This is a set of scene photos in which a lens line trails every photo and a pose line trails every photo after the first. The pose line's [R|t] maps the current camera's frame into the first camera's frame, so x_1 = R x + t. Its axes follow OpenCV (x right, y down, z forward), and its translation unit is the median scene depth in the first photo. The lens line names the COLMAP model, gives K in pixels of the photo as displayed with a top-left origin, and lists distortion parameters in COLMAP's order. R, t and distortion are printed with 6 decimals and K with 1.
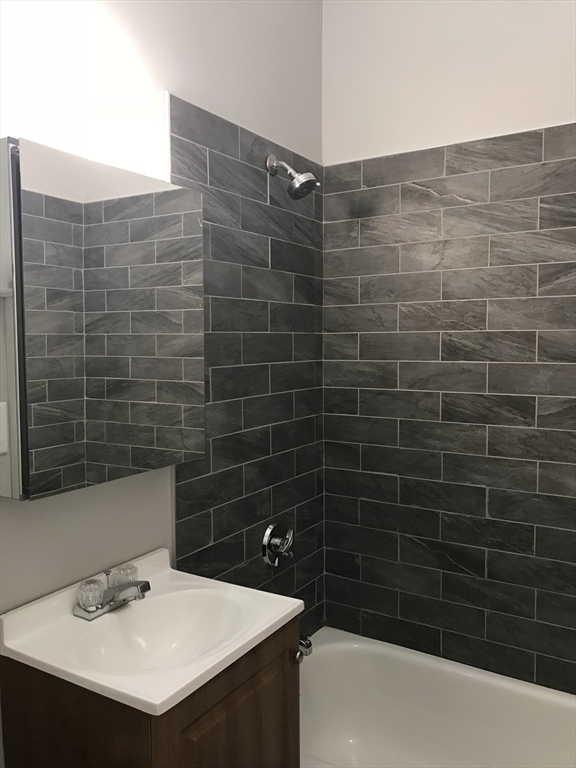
lens RADIAL K [[633.7, 0, 287.5], [0, 633.7, 381.6], [0, 0, 1]] dist [0.048351, -0.060018]
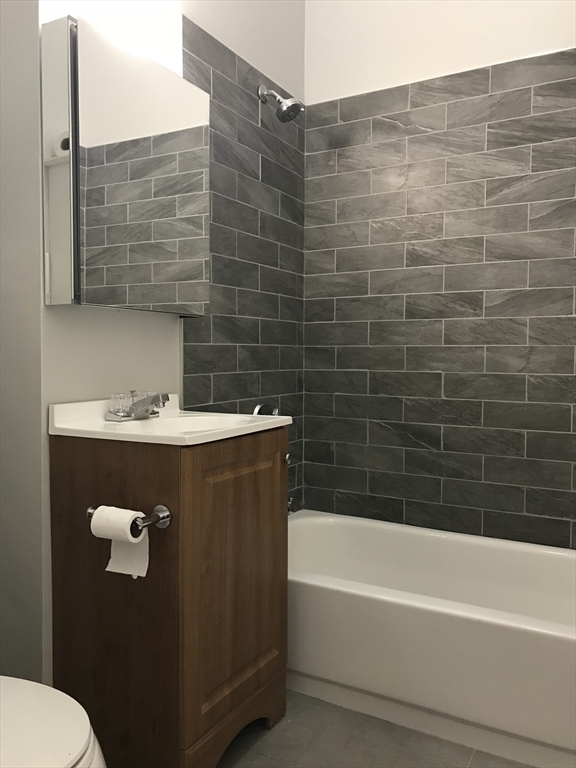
lens RADIAL K [[633.7, 0, 285.3], [0, 633.7, 383.1], [0, 0, 1]] dist [0.048351, -0.060018]
pose [[0.998970, 0.008398, 0.044591, -0.030237], [-0.007572, 0.999797, -0.018673, 0.208468], [-0.044739, 0.018316, 0.998831, -0.159076]]
